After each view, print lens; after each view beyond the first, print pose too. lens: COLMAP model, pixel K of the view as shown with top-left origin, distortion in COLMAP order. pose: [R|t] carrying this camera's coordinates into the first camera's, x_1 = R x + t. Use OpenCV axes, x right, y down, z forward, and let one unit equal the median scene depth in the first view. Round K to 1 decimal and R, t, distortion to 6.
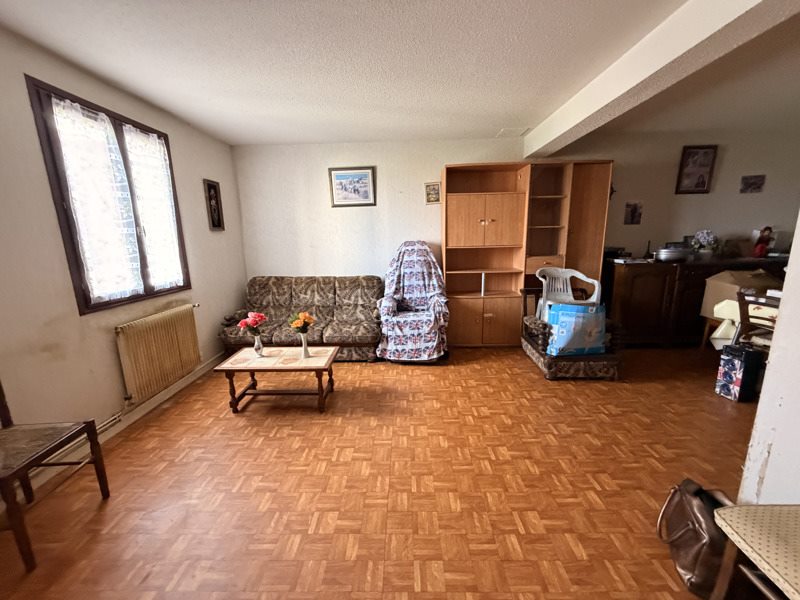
lens RADIAL K [[319.9, 0, 397.2], [0, 319.9, 301.0], [0, 0, 1]] dist [-0.000336, -0.000778]
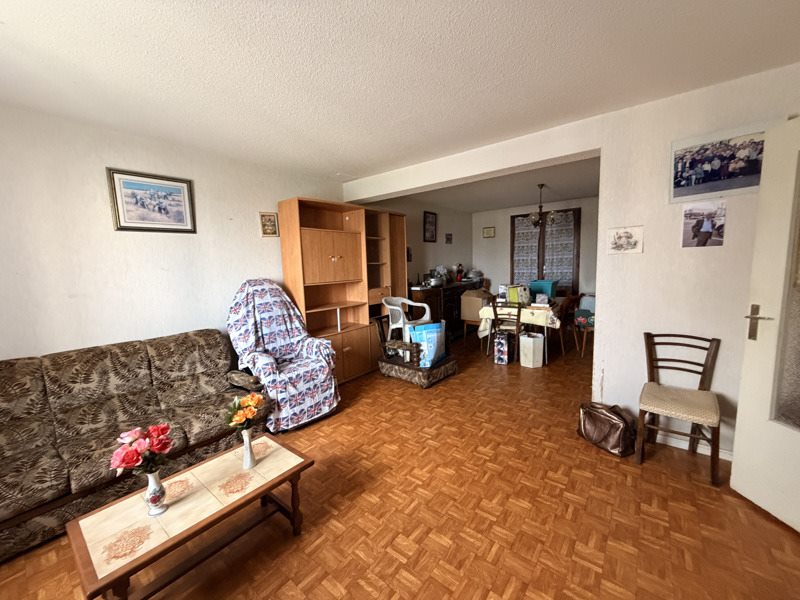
lens RADIAL K [[319.9, 0, 399.8], [0, 319.9, 300.2], [0, 0, 1]] dist [-0.000336, -0.000778]
pose [[0.600561, -0.087191, 0.794811, -0.411138], [0.174621, 0.984344, -0.023962, -0.055133], [-0.780278, 0.153182, 0.606384, 0.242913]]
